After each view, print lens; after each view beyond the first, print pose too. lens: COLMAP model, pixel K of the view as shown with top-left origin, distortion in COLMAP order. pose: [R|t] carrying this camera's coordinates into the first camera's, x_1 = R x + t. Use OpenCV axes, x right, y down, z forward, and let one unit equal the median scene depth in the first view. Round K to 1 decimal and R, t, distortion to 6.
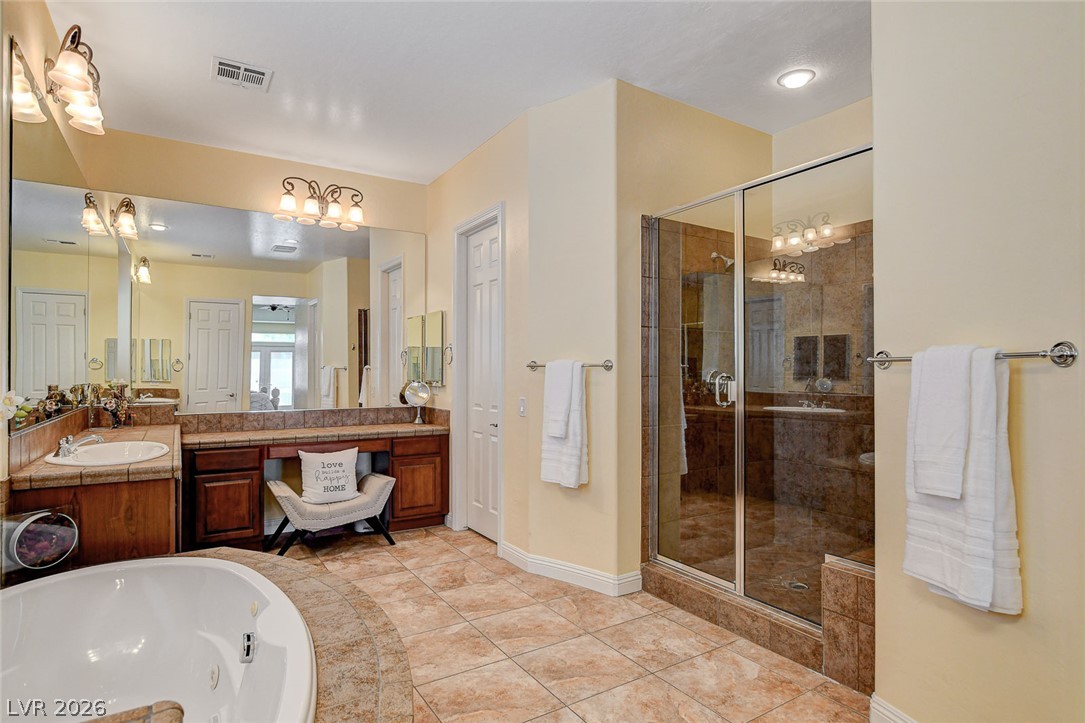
lens RADIAL K [[566.6, 0, 543.3], [0, 566.6, 371.7], [0, 0, 1]] dist [-0.001061, -0.000181]
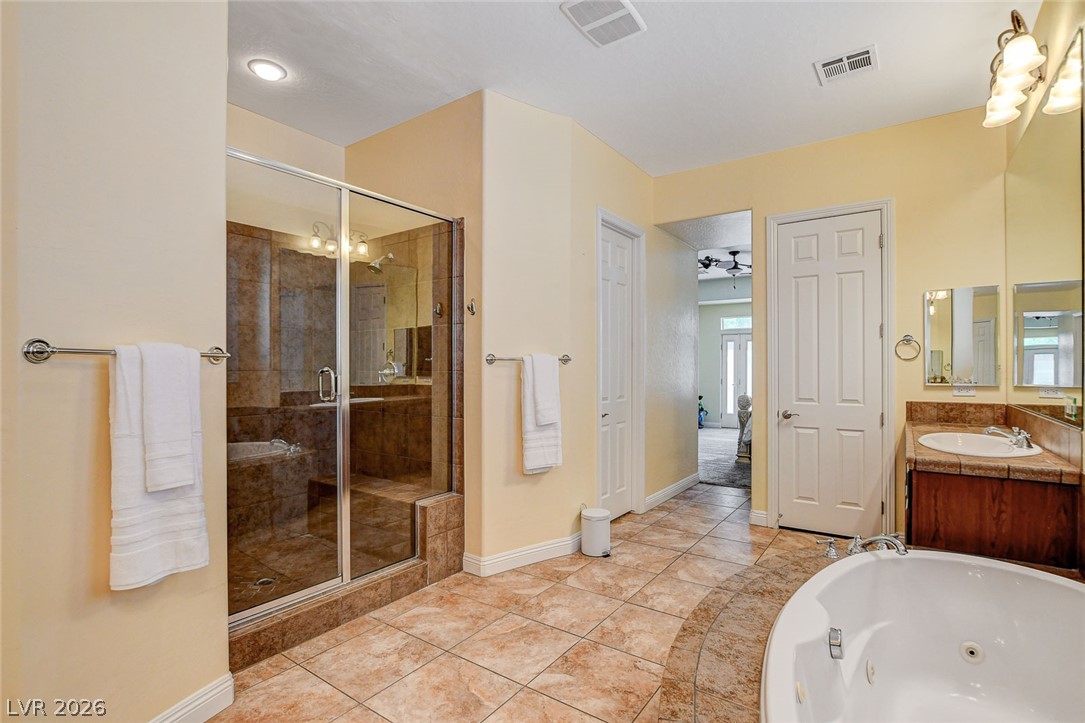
lens RADIAL K [[515.2, 0, 542.9], [0, 515.2, 366.7], [0, 0, 1]] dist [-0.014616, -0.000074]
pose [[-0.374720, 0.004224, 0.927128, -0.716797], [-0.000741, 0.999988, -0.004856, 0.006091], [-0.927138, -0.002506, -0.374712, 1.120843]]
